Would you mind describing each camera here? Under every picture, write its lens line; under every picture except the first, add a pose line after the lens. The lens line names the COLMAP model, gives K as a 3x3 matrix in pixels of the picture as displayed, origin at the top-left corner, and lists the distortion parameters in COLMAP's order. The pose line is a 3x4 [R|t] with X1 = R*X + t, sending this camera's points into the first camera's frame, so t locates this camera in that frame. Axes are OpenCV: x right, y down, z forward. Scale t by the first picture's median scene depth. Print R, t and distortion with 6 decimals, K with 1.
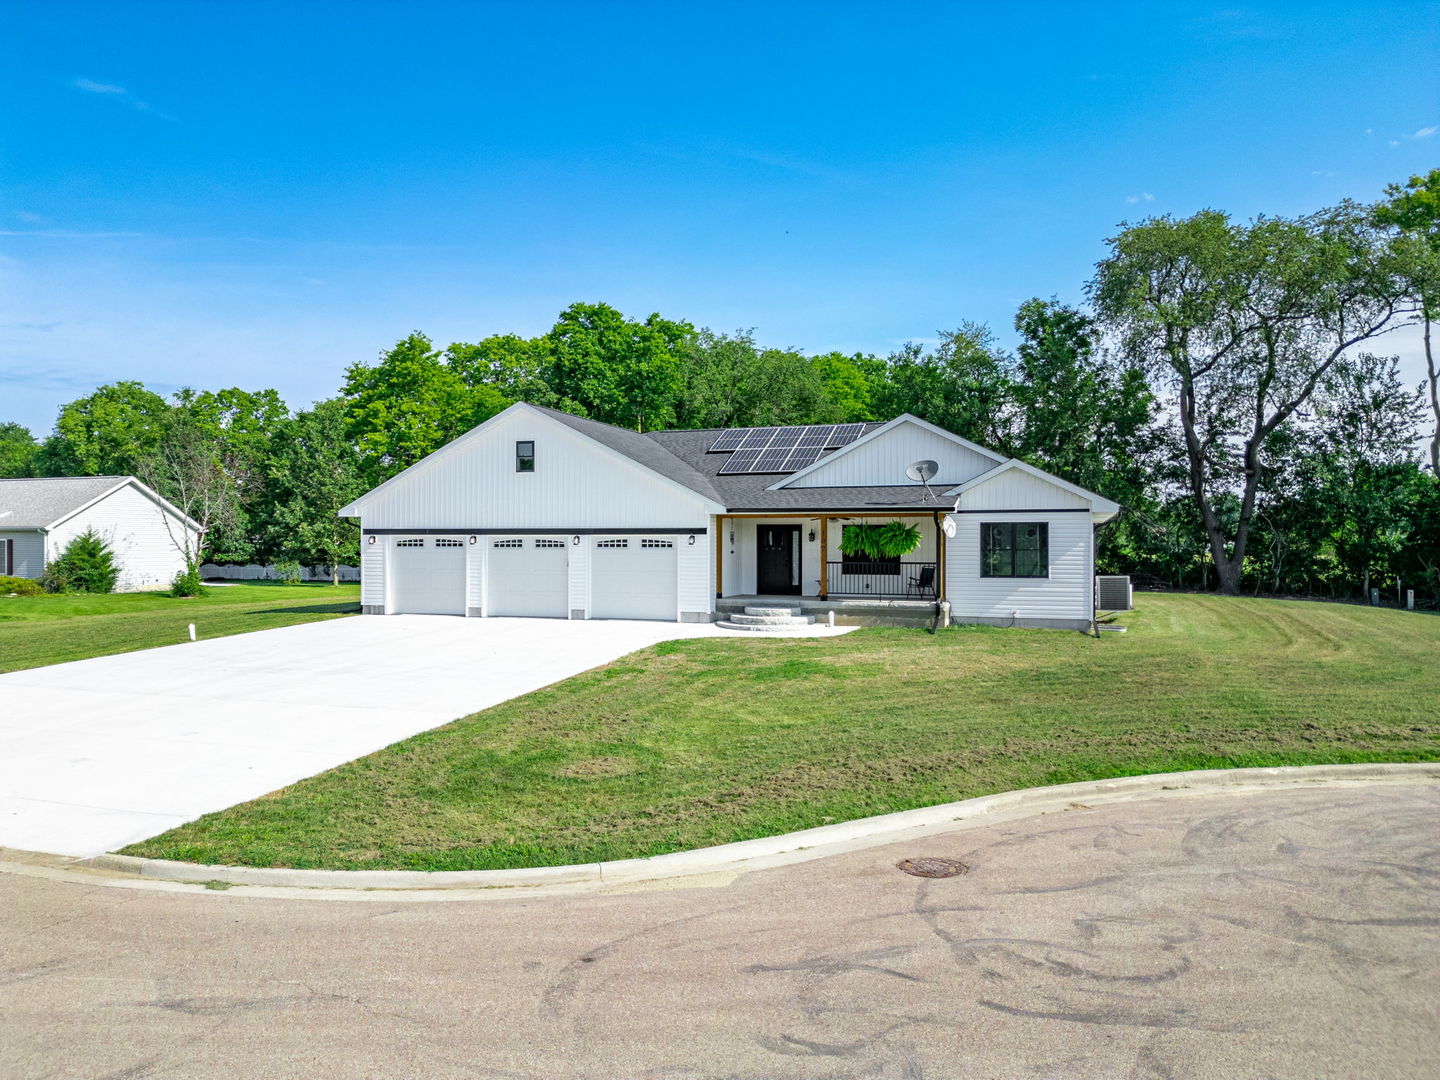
lens RADIAL K [[1004.1, 0, 727.2], [0, 1004.1, 538.2], [0, 0, 1]] dist [0.054812, -0.045823]
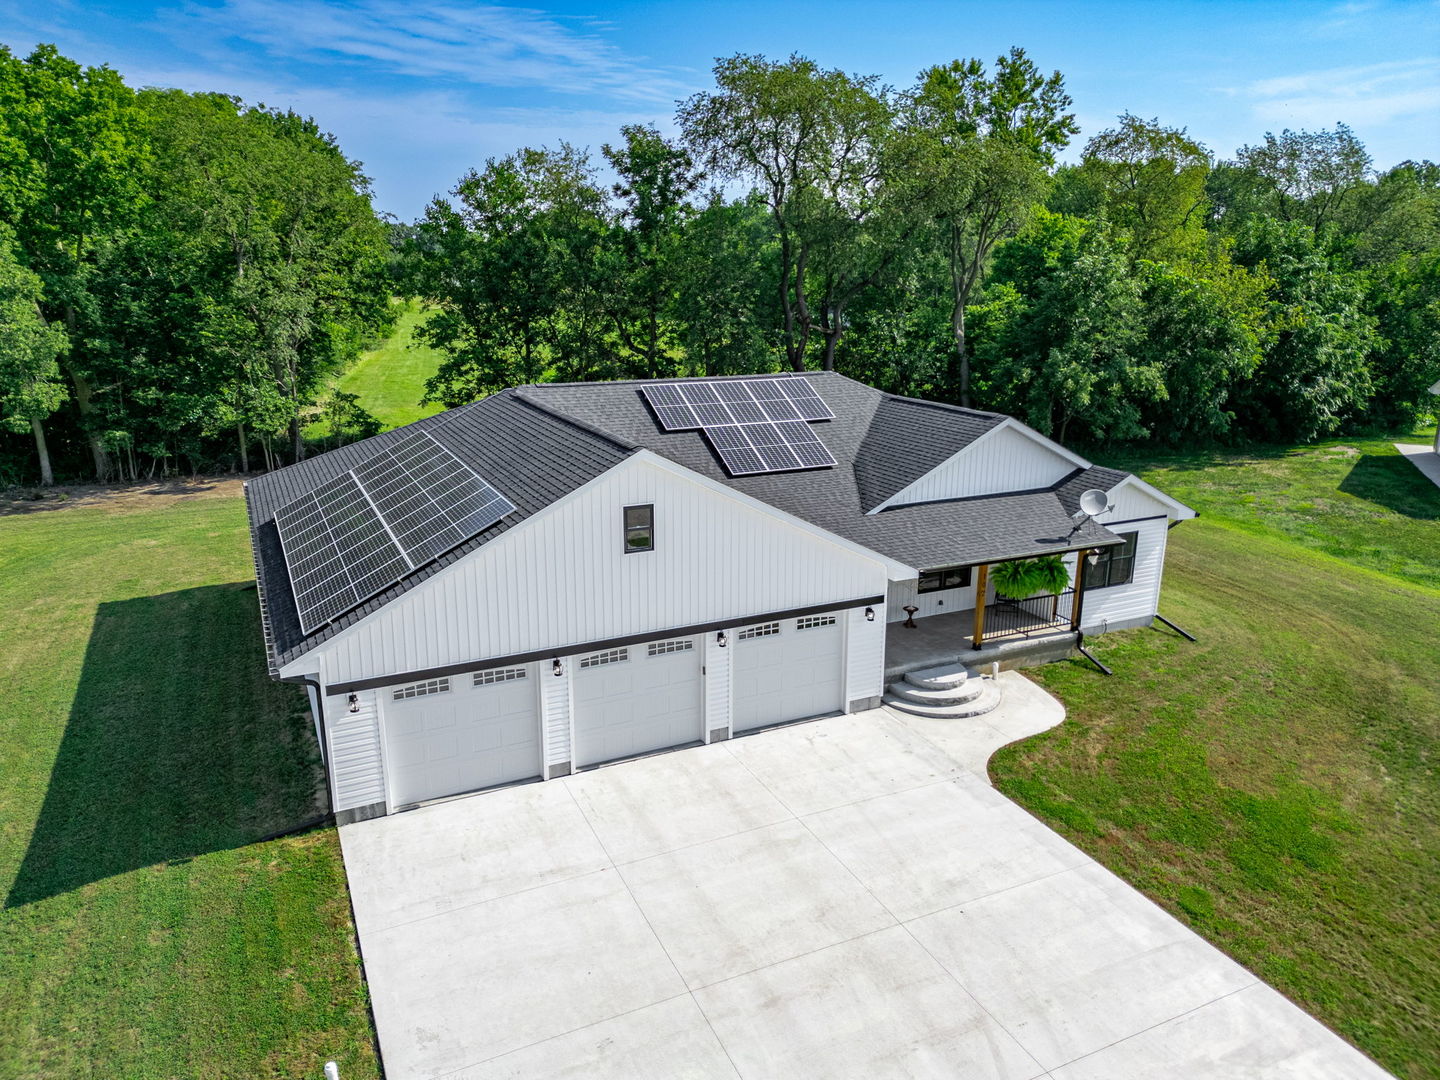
lens RADIAL K [[1004.1, 0, 721.1], [0, 1004.1, 536.3], [0, 0, 1]] dist [0.054812, -0.045823]
pose [[0.712855, -0.183218, 0.676956, -0.588644], [-0.008529, 0.962935, 0.269598, -0.246345], [-0.701260, -0.197958, 0.684870, 0.519053]]
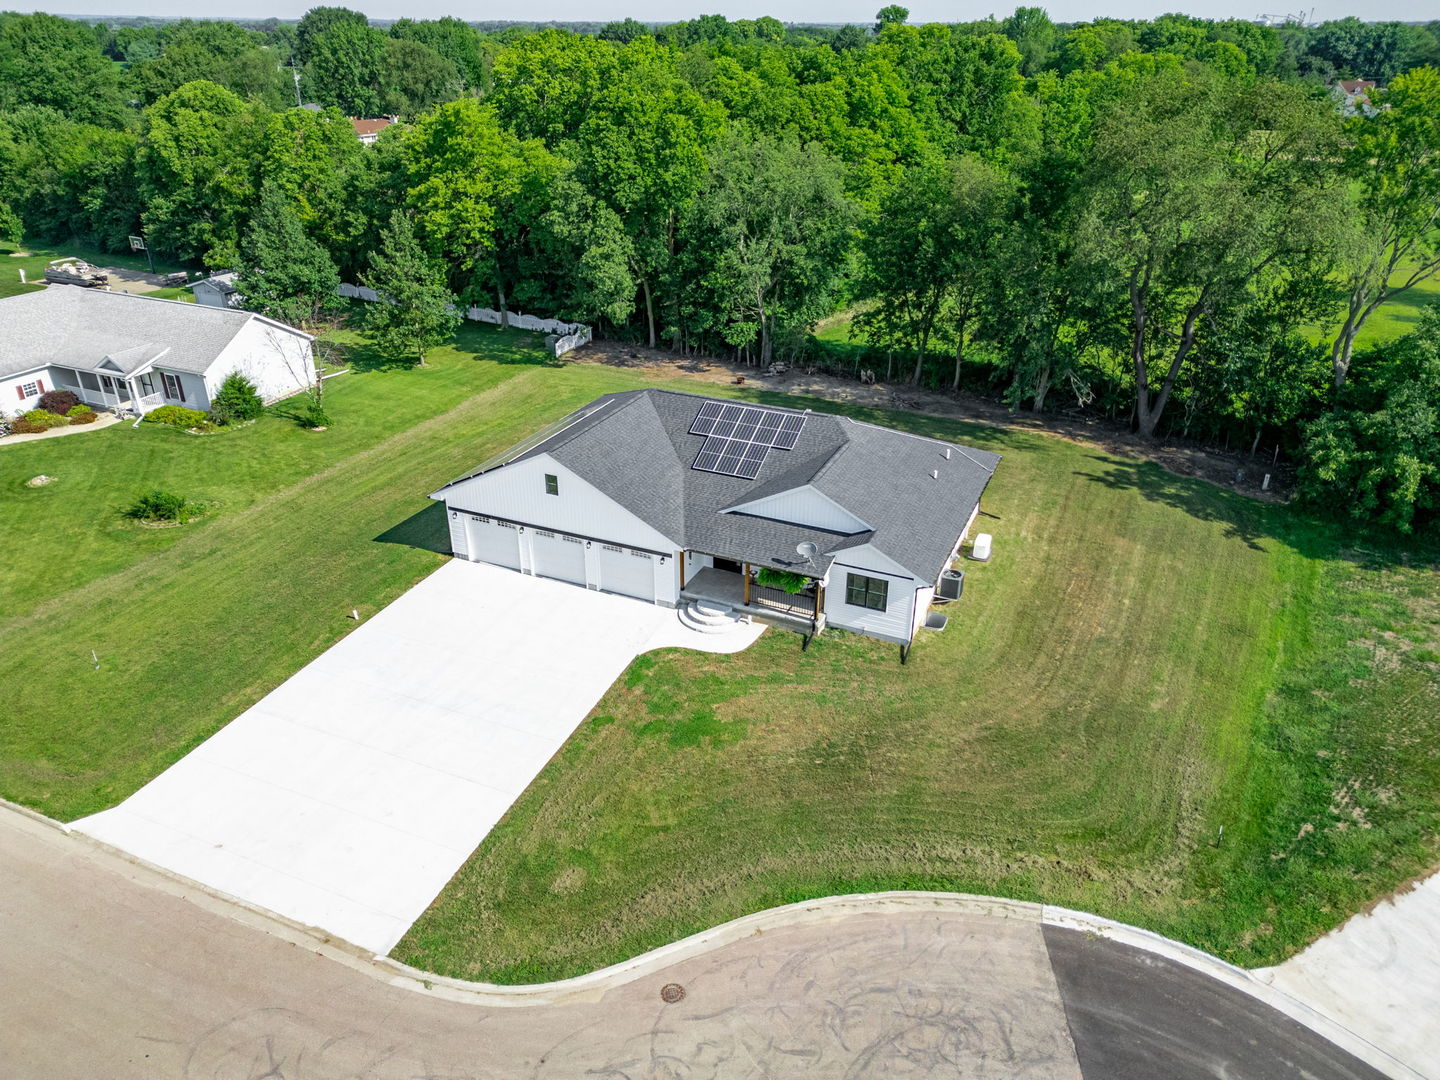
lens RADIAL K [[1004.1, 0, 728.1], [0, 1004.1, 545.3], [0, 0, 1]] dist [0.054812, -0.045823]
pose [[0.996318, 0.045696, -0.072549, 0.159901], [-0.007125, 0.887342, 0.461056, -0.665896], [0.085444, -0.458841, 0.884400, -0.297272]]
